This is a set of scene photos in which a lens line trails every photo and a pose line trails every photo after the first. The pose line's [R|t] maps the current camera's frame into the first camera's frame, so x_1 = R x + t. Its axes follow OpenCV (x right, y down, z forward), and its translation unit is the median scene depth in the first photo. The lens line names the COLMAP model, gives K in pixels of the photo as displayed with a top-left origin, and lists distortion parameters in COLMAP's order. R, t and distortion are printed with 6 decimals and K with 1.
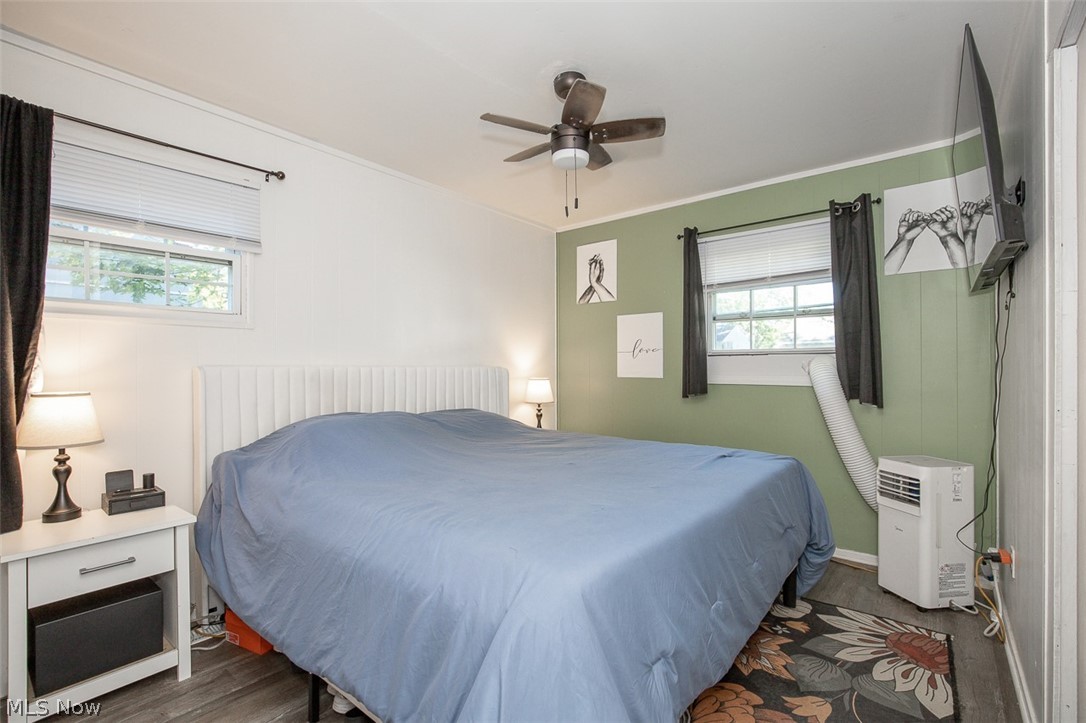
lens RADIAL K [[505.8, 0, 525.6], [0, 505.8, 360.5], [0, 0, 1]] dist [-0.015944, 0.007137]
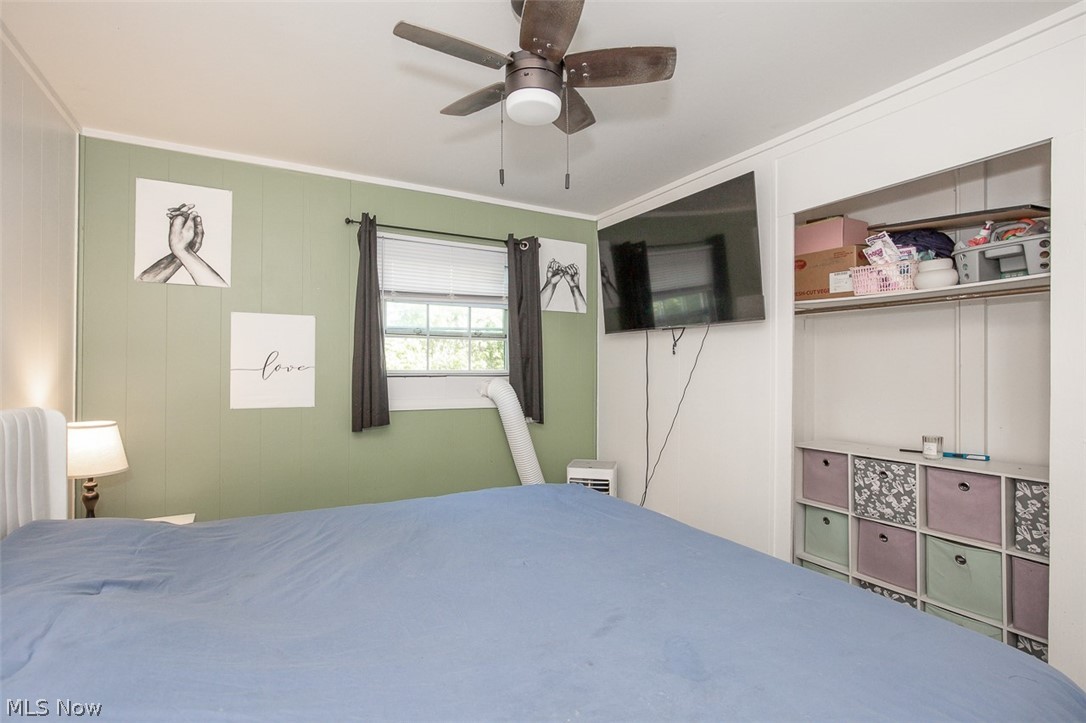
lens RADIAL K [[505.8, 0, 536.1], [0, 505.8, 362.0], [0, 0, 1]] dist [-0.015944, 0.007137]
pose [[0.347106, 0.012984, 0.937736, -0.394586], [-0.017572, 0.999819, -0.007340, -0.039622], [-0.937661, -0.013930, 0.347272, 0.597261]]
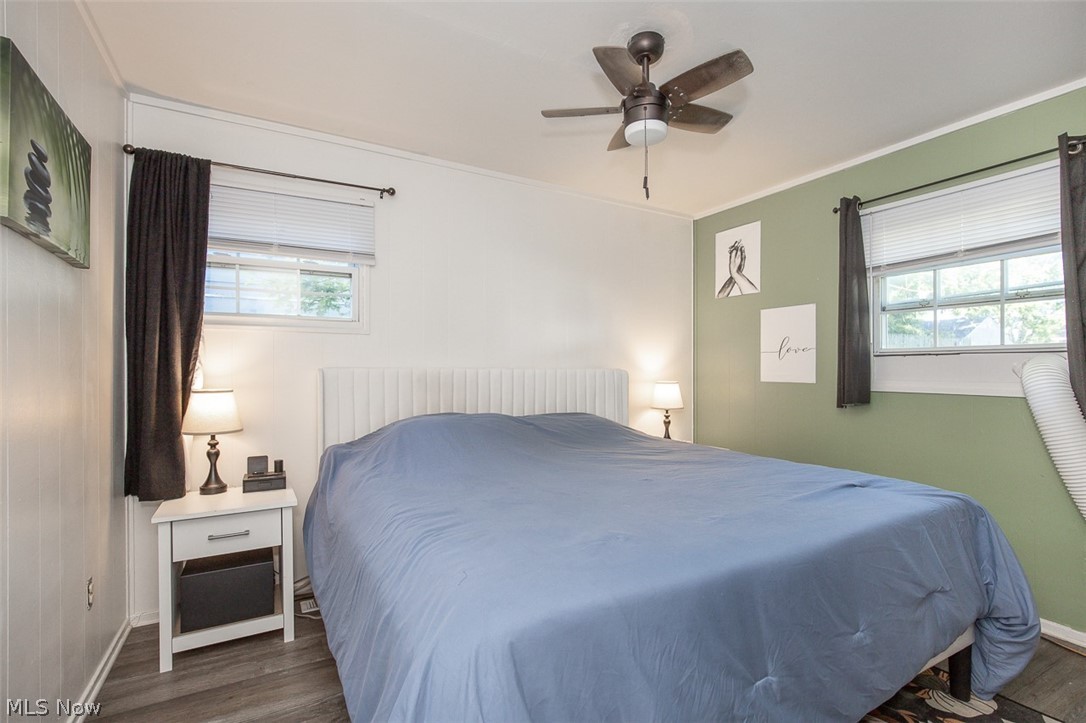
lens RADIAL K [[505.8, 0, 533.6], [0, 505.8, 365.2], [0, 0, 1]] dist [-0.015944, 0.007137]
pose [[0.936473, 0.000459, -0.350739, 0.170351], [0.001886, 0.999978, 0.006345, -0.001160], [0.350735, -0.006603, 0.936452, 0.086310]]
